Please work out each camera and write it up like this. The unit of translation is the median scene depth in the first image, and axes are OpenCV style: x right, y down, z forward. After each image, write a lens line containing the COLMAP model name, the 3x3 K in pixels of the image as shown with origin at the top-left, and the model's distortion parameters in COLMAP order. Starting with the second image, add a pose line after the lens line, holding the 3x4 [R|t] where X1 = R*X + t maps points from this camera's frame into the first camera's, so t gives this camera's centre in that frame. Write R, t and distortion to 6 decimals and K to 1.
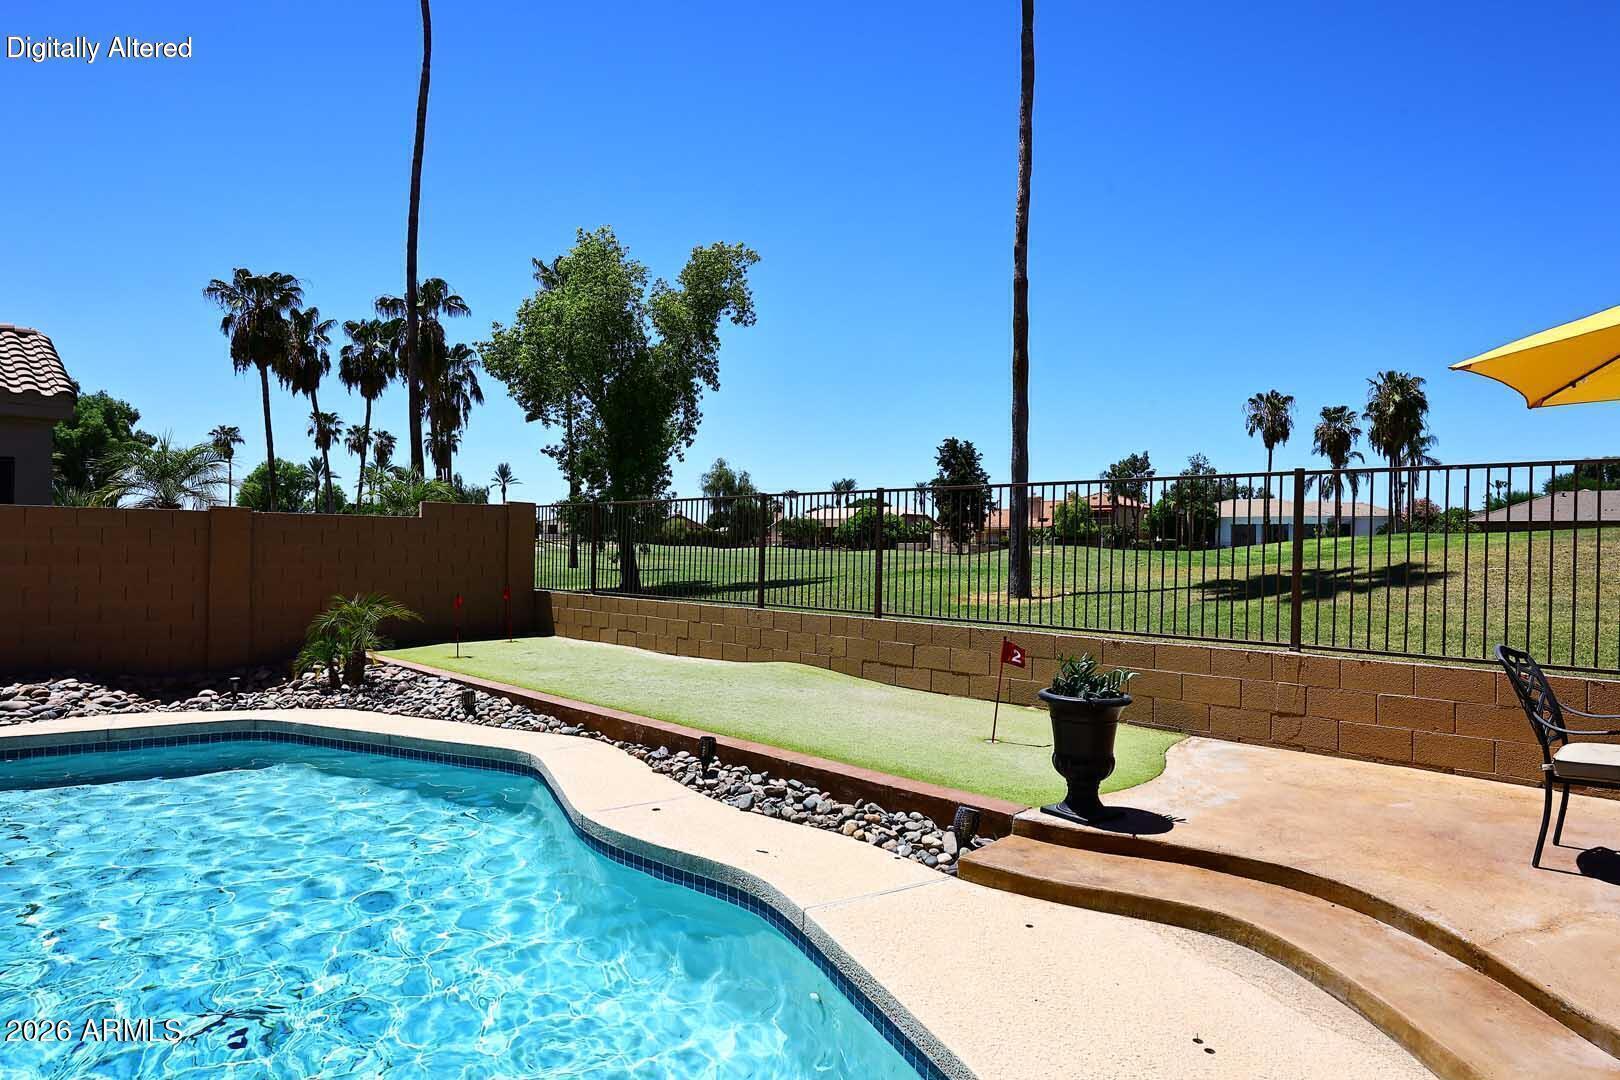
lens RADIAL K [[917.8, 0, 817.6], [0, 917.8, 548.3], [0, 0, 1]] dist [-0.012773, 0.000253]
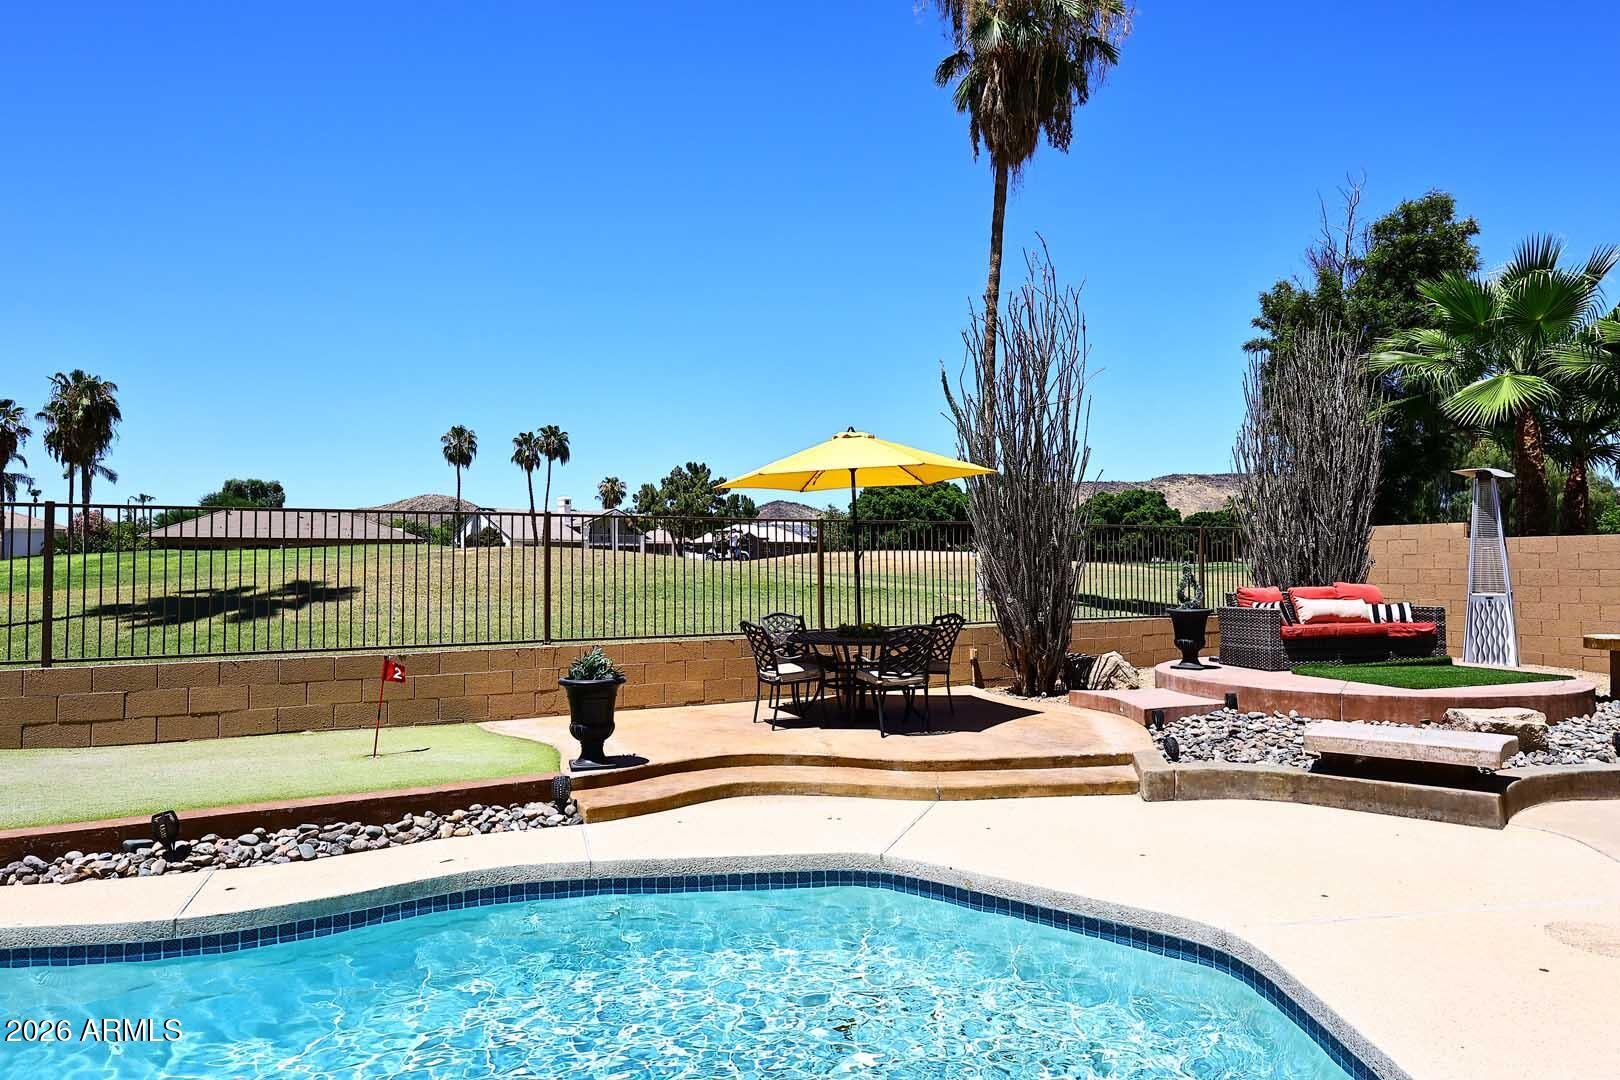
lens RADIAL K [[979.8, 0, 806.6], [0, 979.8, 544.5], [0, 0, 1]] dist [0.003276, -0.001573]
pose [[0.316296, 0.005575, 0.948644, -0.083081], [0.014622, 0.999835, -0.010752, -0.001689], [-0.948548, 0.017272, 0.316162, 0.018856]]
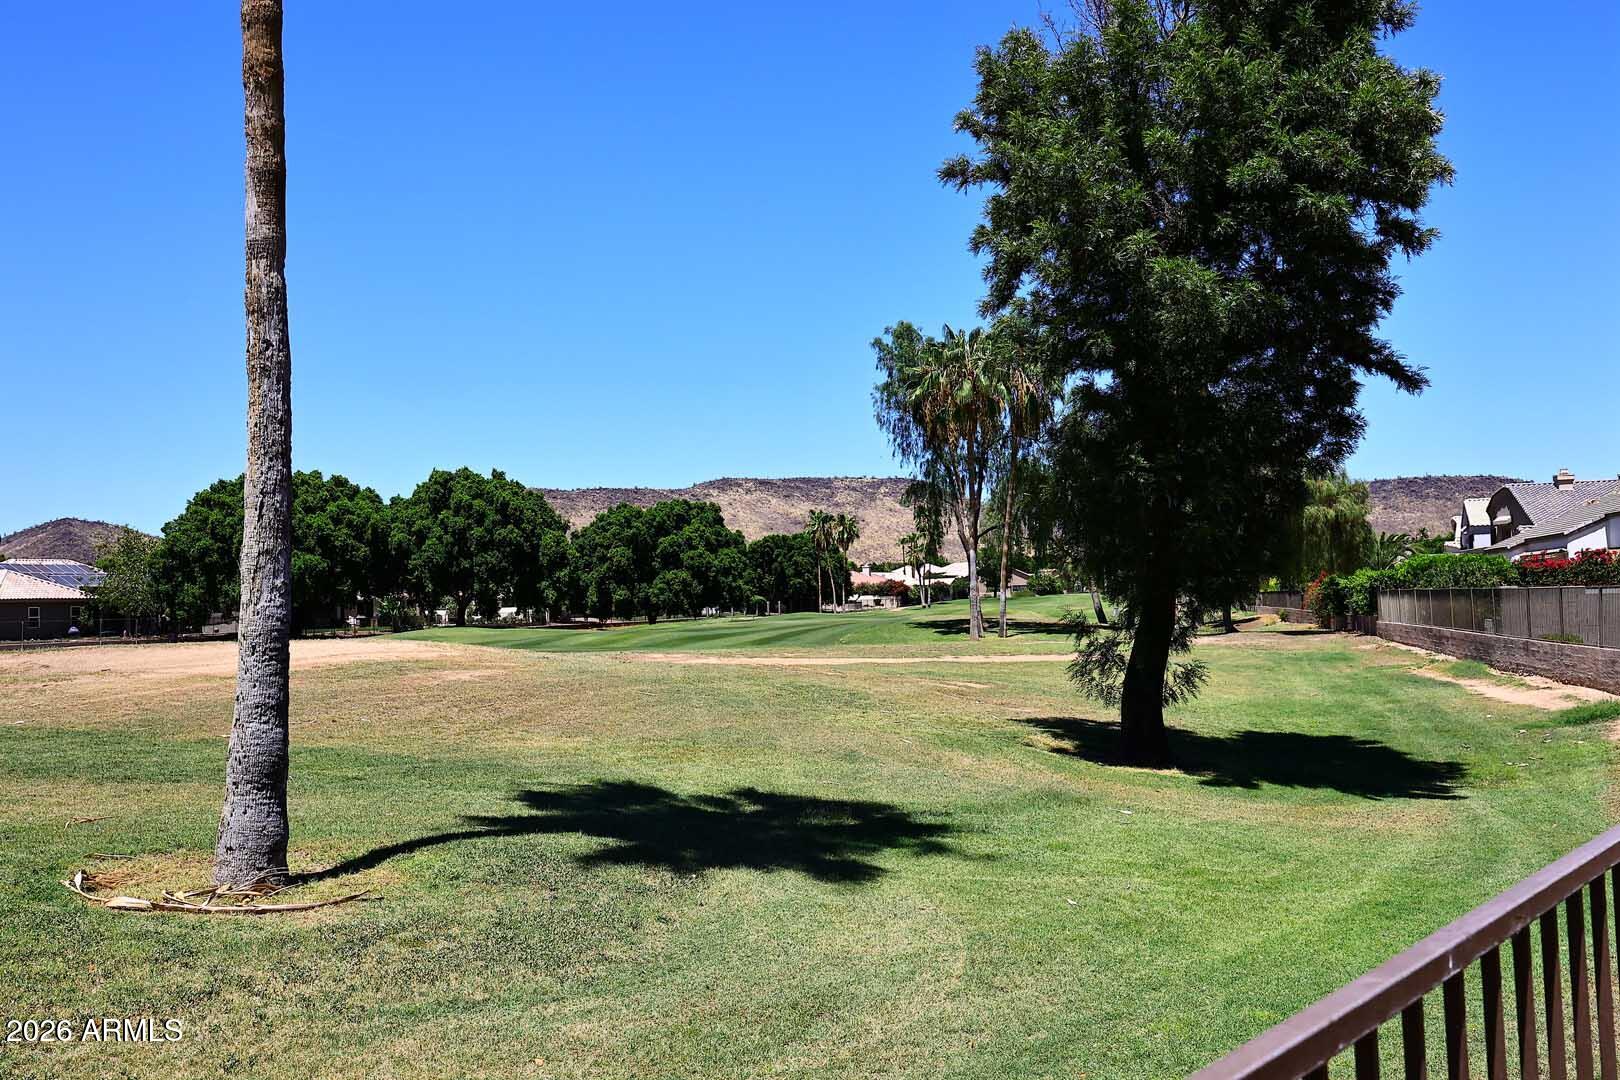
lens RADIAL K [[1585.3, 0, 813.4], [0, 1585.3, 538.3], [0, 0, 1]] dist [0.010485, 0.000000]
pose [[-0.090621, 0.035157, 0.995265, 0.133347], [0.036734, 0.998815, -0.031937, -0.012214], [-0.995208, 0.033666, -0.091805, 0.030282]]
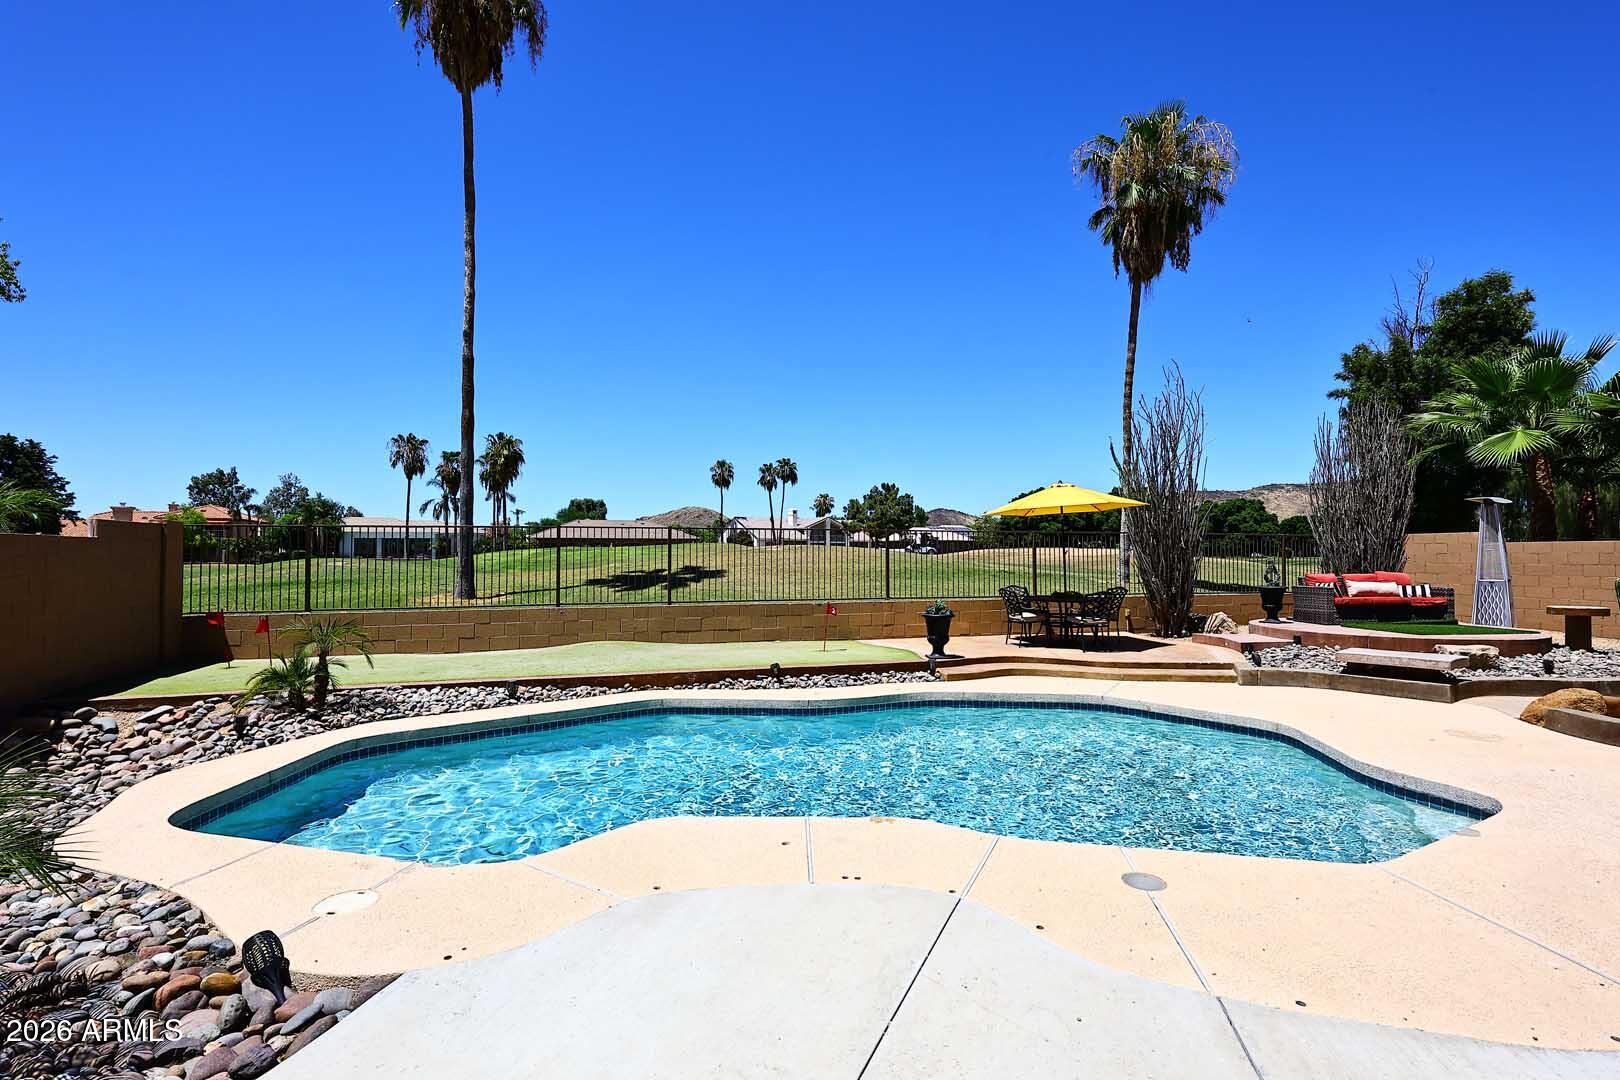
lens RADIAL K [[730.8, 0, 807.9], [0, 730.8, 549.5], [0, 0, 1]] dist [-0.001871, 0.001936]
pose [[0.504984, -0.002916, 0.863124, -0.149747], [0.011330, 0.999931, -0.003250, -0.002745], [-0.863054, 0.011421, 0.504982, 0.018690]]
